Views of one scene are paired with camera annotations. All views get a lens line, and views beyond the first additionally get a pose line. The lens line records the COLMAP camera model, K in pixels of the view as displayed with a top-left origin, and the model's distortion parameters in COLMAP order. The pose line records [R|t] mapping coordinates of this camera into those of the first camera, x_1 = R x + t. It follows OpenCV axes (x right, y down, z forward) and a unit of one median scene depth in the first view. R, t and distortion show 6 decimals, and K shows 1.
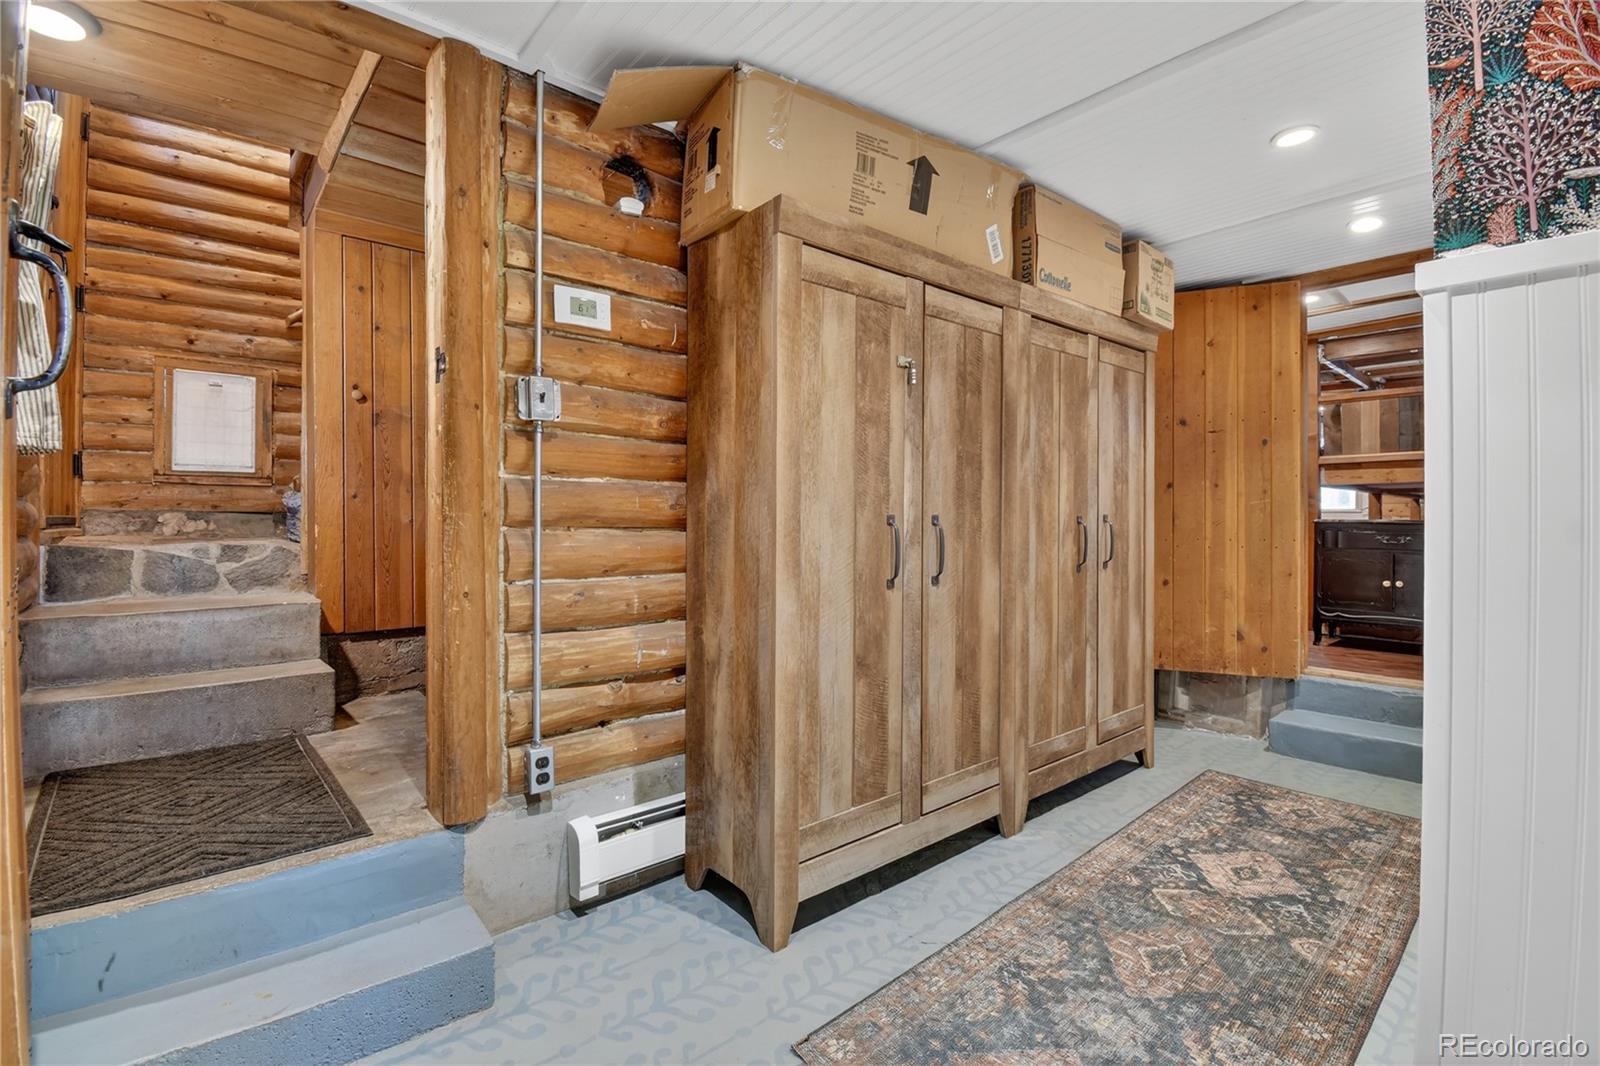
lens RADIAL K [[736.6, 0, 812.0], [0, 736.6, 525.5], [0, 0, 1]] dist [-0.018186, -0.002017]
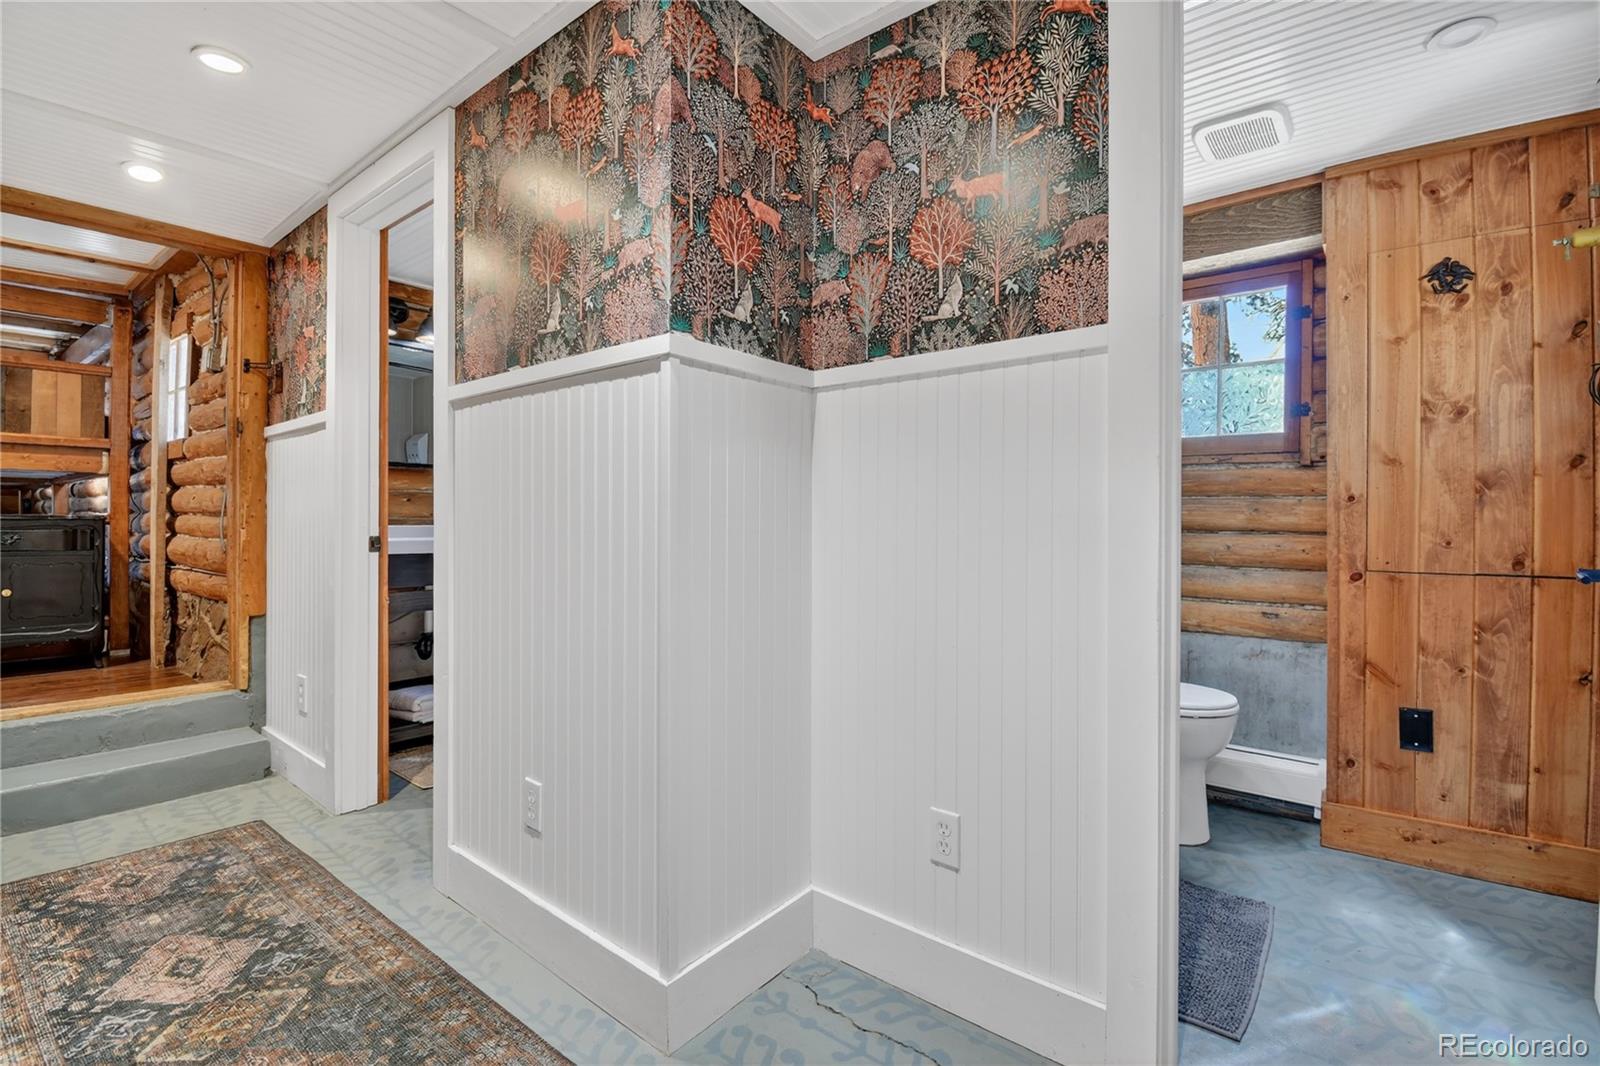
lens RADIAL K [[736.6, 0, 813.2], [0, 736.6, 523.7], [0, 0, 1]] dist [-0.018186, -0.002017]
pose [[-0.175425, -0.006891, 0.984469, -0.279323], [-0.000967, 0.999976, 0.006827, -0.005316], [-0.984492, 0.000246, -0.175427, 0.470884]]
